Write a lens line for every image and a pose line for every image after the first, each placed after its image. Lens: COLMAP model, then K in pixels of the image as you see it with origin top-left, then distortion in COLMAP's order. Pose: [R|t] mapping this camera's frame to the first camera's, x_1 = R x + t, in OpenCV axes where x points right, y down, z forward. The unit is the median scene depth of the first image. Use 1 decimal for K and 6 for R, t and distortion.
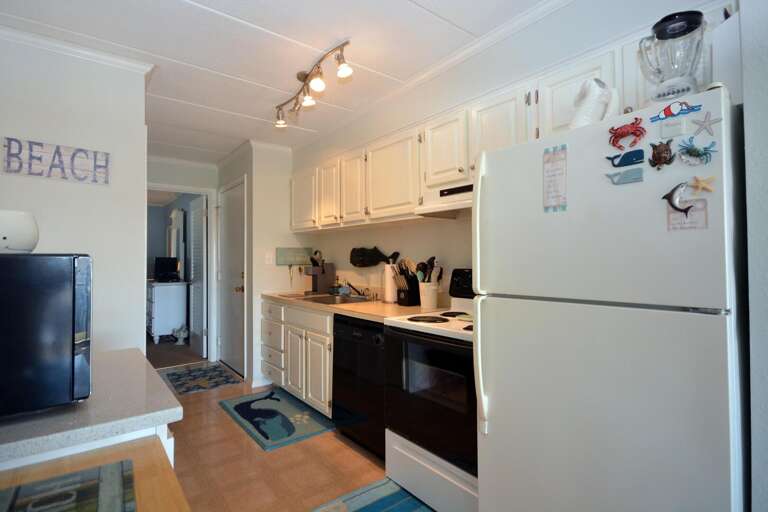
lens RADIAL K [[390.7, 0, 386.1], [0, 390.7, 258.8], [0, 0, 1]] dist [0.003624, 0.000211]
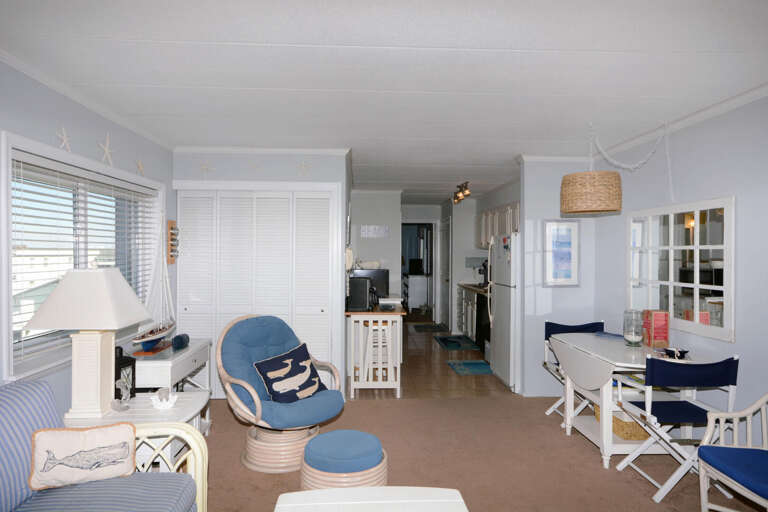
lens RADIAL K [[480.3, 0, 384.4], [0, 480.3, 253.6], [0, 0, 1]] dist [0.009056, 0.000825]
pose [[0.817966, 0.003295, -0.575257, 0.638198], [0.001258, 0.999971, 0.007516, -0.060740], [0.575265, -0.006872, 0.817938, -0.941789]]
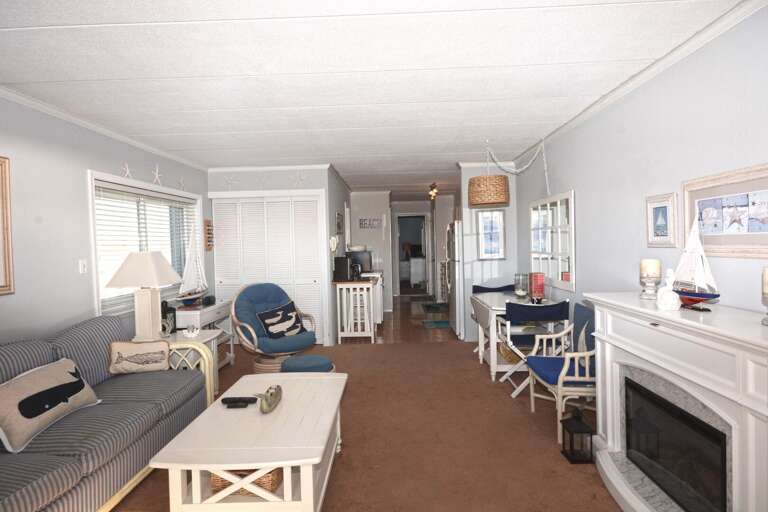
lens RADIAL K [[408.5, 0, 380.7], [0, 408.5, 253.7], [0, 0, 1]] dist [-0.000505, 0.005157]
pose [[0.767713, -0.003633, -0.640784, 0.880351], [0.031072, 0.999019, 0.031564, -0.045282], [0.640040, -0.044143, 0.767072, -0.986742]]
